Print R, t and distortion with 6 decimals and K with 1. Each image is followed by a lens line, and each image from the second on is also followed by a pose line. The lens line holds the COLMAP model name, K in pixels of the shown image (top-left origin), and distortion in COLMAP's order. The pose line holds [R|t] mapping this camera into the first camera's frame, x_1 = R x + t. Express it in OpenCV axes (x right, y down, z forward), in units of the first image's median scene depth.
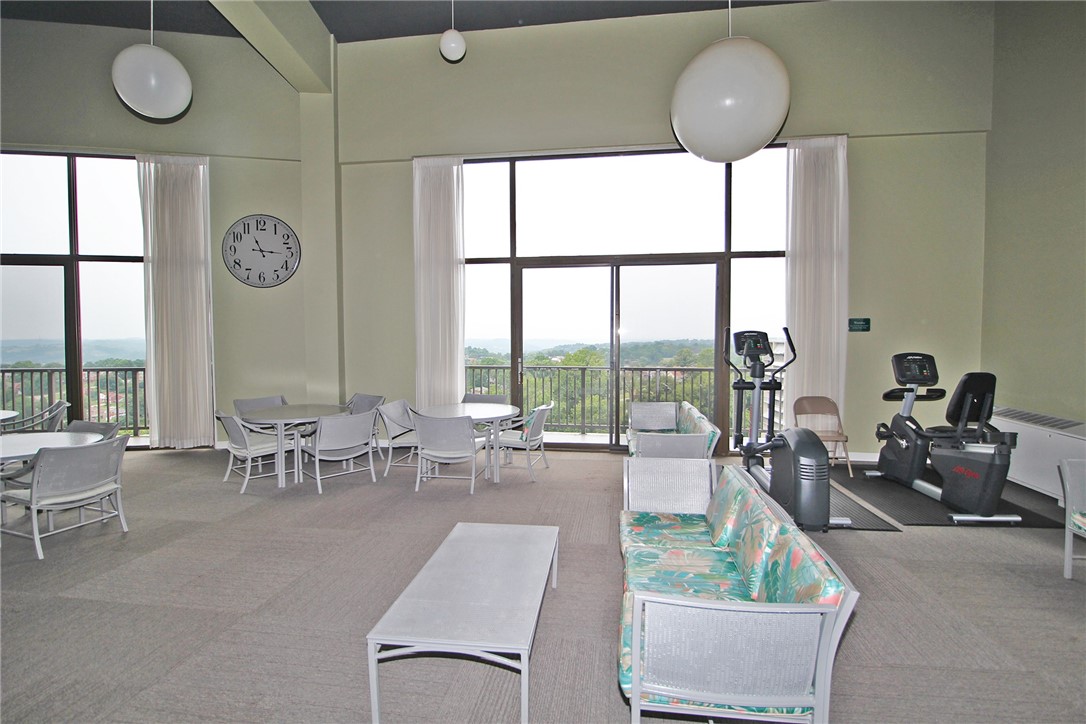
lens RADIAL K [[494.2, 0, 543.0], [0, 494.2, 362.0], [0, 0, 1]] dist [0.000763, 0.000053]
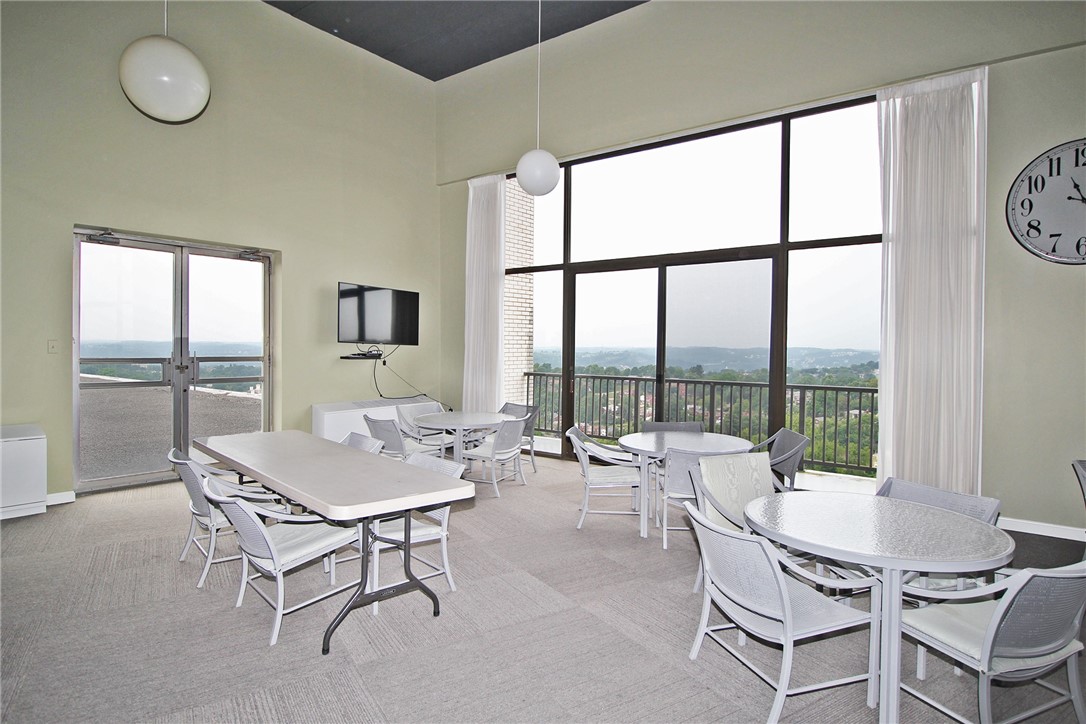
lens RADIAL K [[612.1, 0, 543.0], [0, 612.1, 362.0], [0, 0, 1]] dist [0.000704, 0.000467]
pose [[0.868057, 0.020608, -0.496037, 0.508469], [-0.032363, 0.999362, -0.015118, 0.003949], [0.495408, 0.029176, 0.868170, -0.073769]]
